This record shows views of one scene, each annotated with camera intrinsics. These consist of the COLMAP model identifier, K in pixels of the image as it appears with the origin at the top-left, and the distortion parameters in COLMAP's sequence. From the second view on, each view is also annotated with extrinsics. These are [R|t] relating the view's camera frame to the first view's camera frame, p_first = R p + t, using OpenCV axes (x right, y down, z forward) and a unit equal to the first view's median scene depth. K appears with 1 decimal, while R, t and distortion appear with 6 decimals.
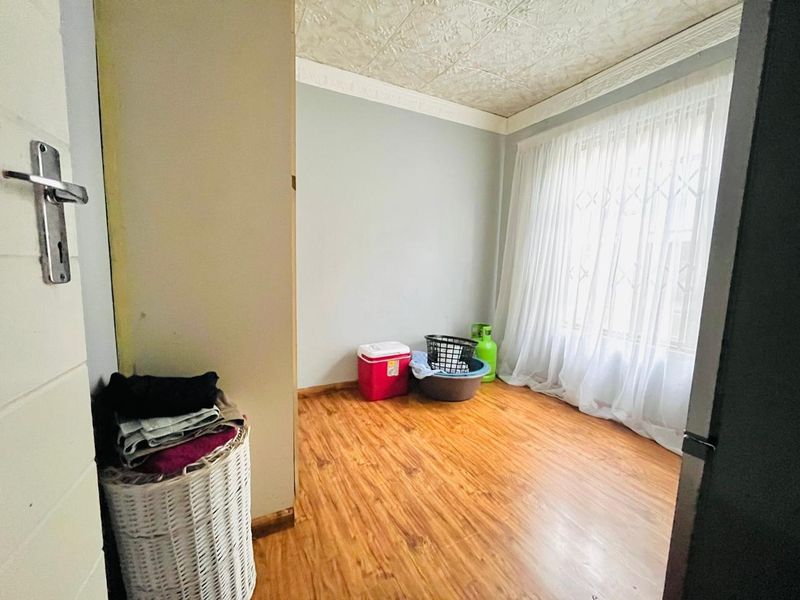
lens RADIAL K [[328.4, 0, 398.2], [0, 328.4, 303.2], [0, 0, 1]] dist [0.000576, -0.000006]
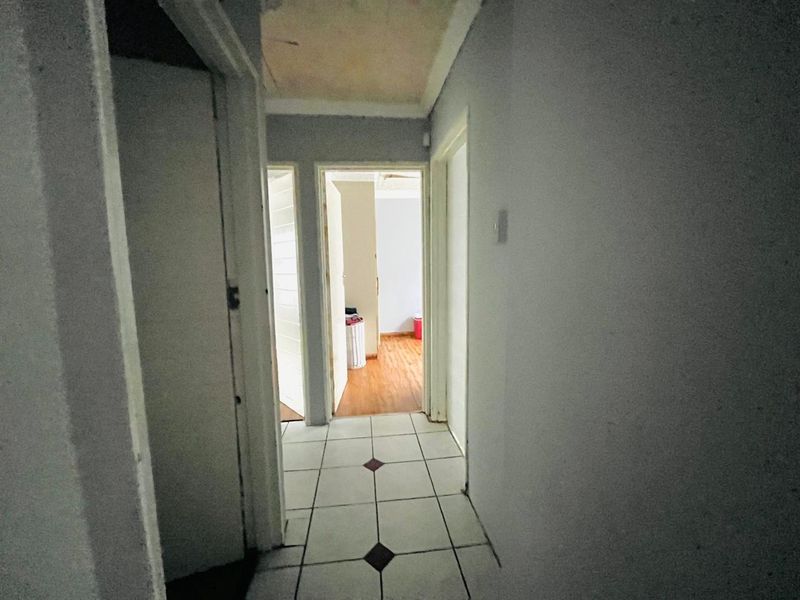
lens RADIAL K [[328.4, 0, 398.2], [0, 328.4, 303.2], [0, 0, 1]] dist [0.000576, -0.000006]
pose [[0.939264, -0.006782, -0.343127, 0.621550], [0.004977, 0.999969, -0.006140, 0.087133], [0.343158, 0.004059, 0.939269, -1.237977]]
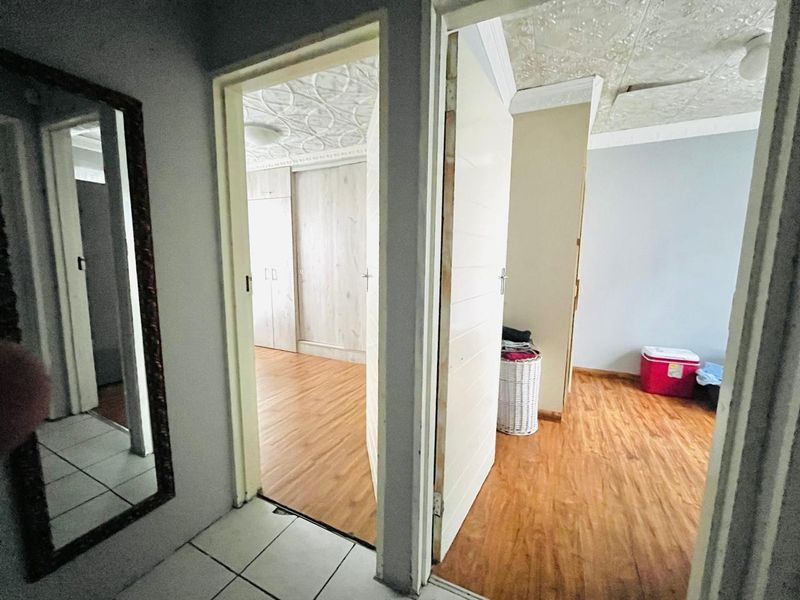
lens RADIAL K [[328.4, 0, 398.2], [0, 328.4, 303.2], [0, 0, 1]] dist [0.000576, -0.000006]
pose [[0.605645, 0.090688, -0.790551, 0.335331], [-0.089683, 0.994934, 0.045426, -0.002134], [0.790665, 0.043387, 0.610710, -0.561468]]
